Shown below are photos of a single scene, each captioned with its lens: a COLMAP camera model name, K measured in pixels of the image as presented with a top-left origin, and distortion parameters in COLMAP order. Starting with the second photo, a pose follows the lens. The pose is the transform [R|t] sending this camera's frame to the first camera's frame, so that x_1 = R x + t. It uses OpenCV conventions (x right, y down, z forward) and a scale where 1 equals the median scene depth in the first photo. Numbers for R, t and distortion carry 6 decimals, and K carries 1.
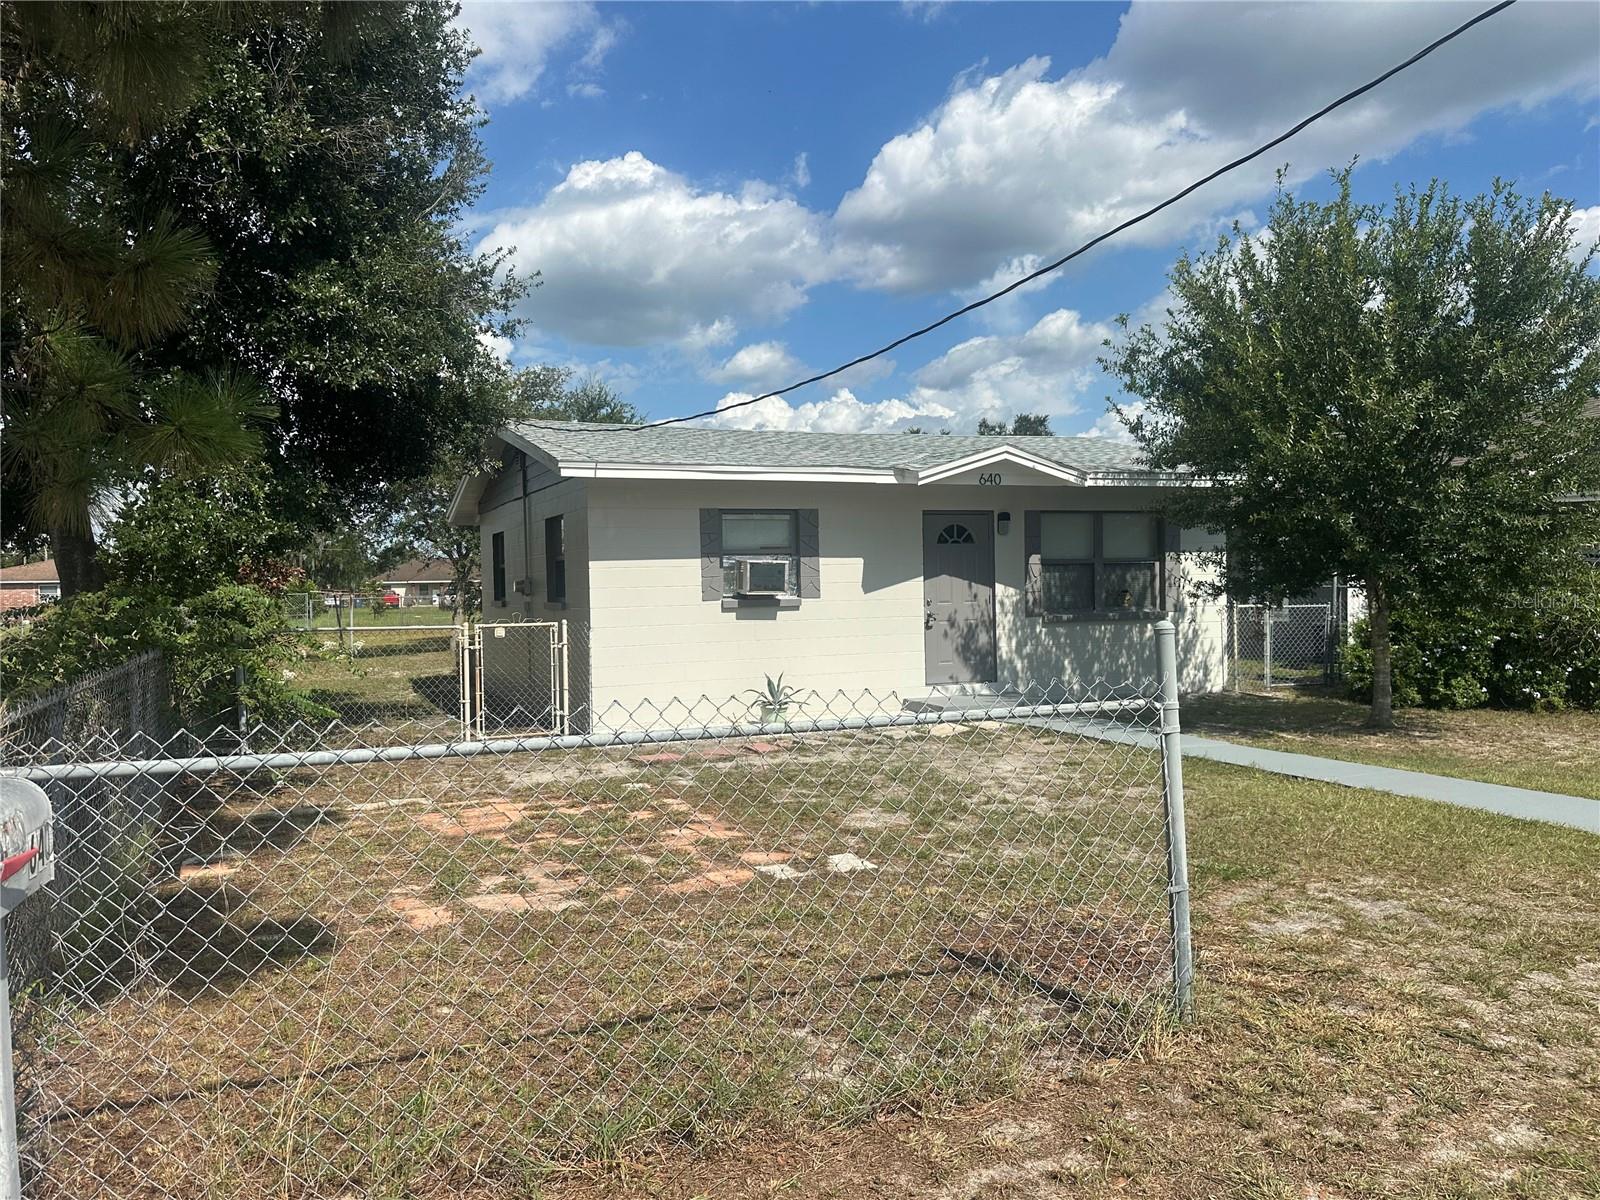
lens RADIAL K [[1151.6, 0, 797.4], [0, 1151.6, 593.8], [0, 0, 1]] dist [0.131727, -0.152679]
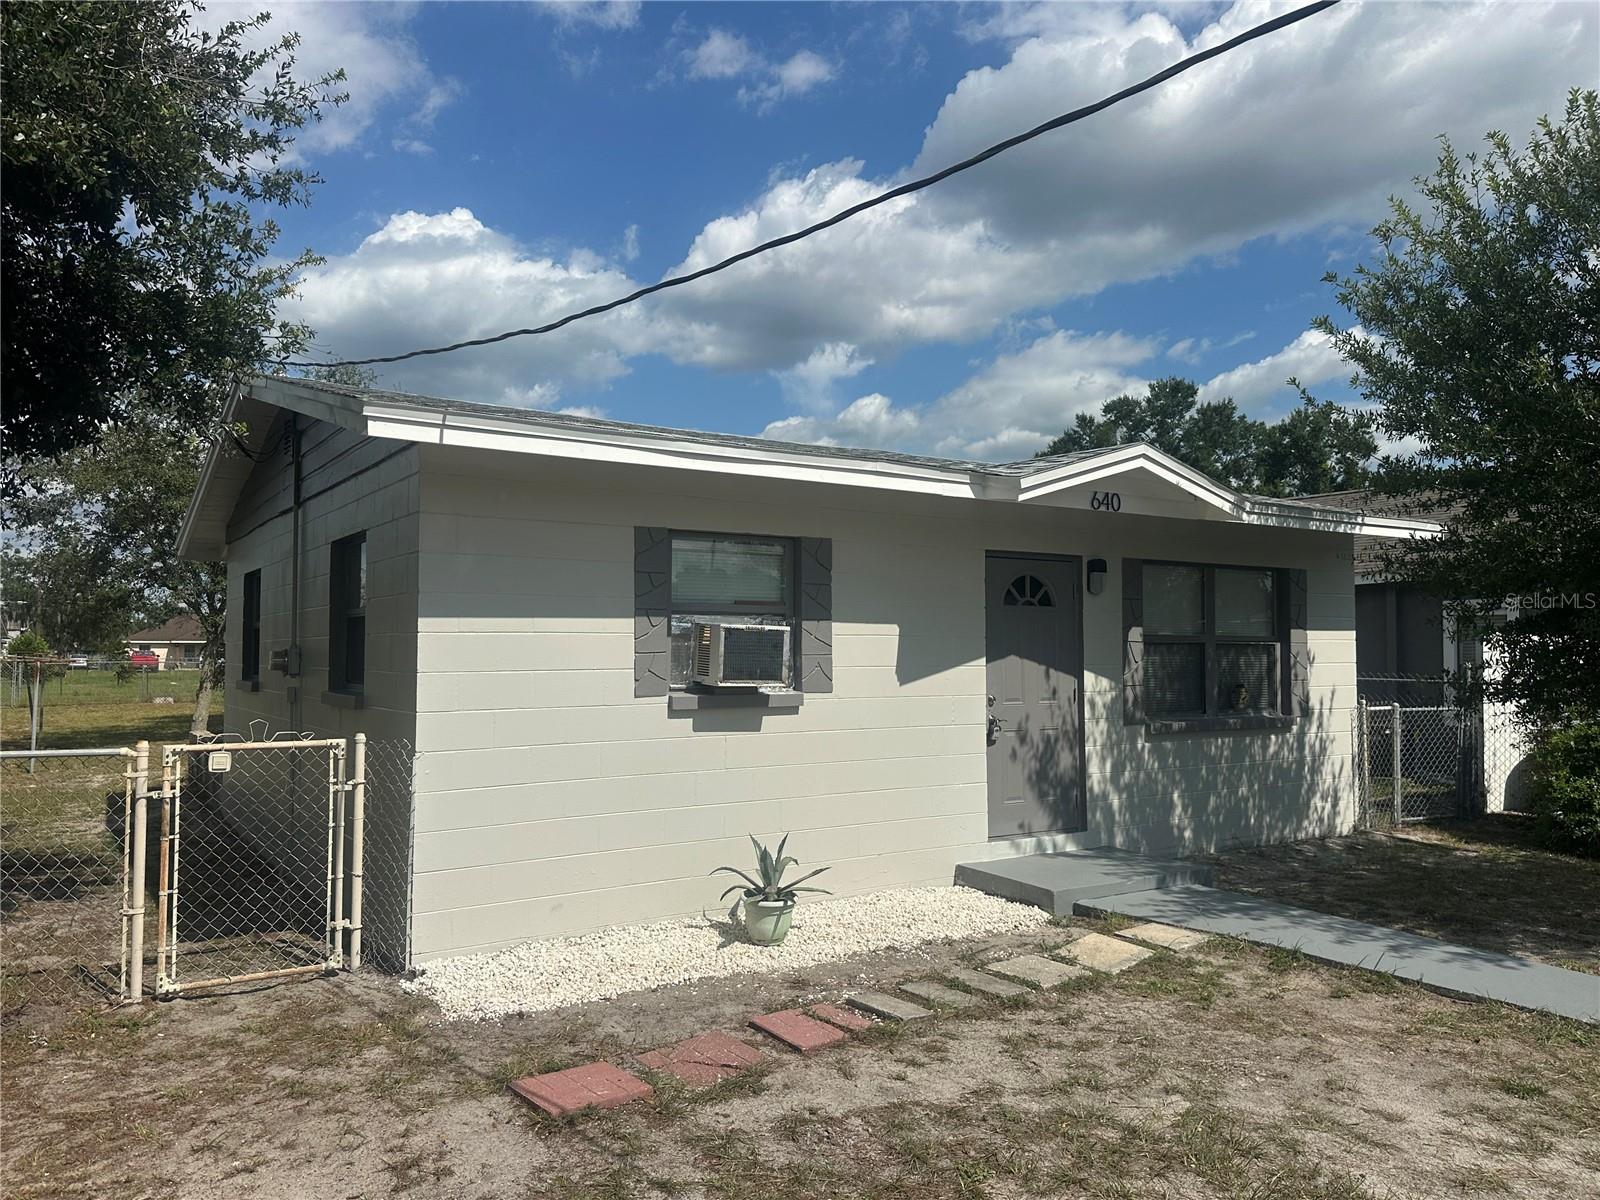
lens RADIAL K [[1137.5, 0, 792.8], [0, 1137.5, 596.8], [0, 0, 1]] dist [0.080062, -0.139355]
pose [[0.987138, 0.028585, 0.157292, -0.083467], [-0.019329, 0.998007, -0.060065, -0.009019], [-0.158695, 0.056253, 0.985724, 0.412540]]
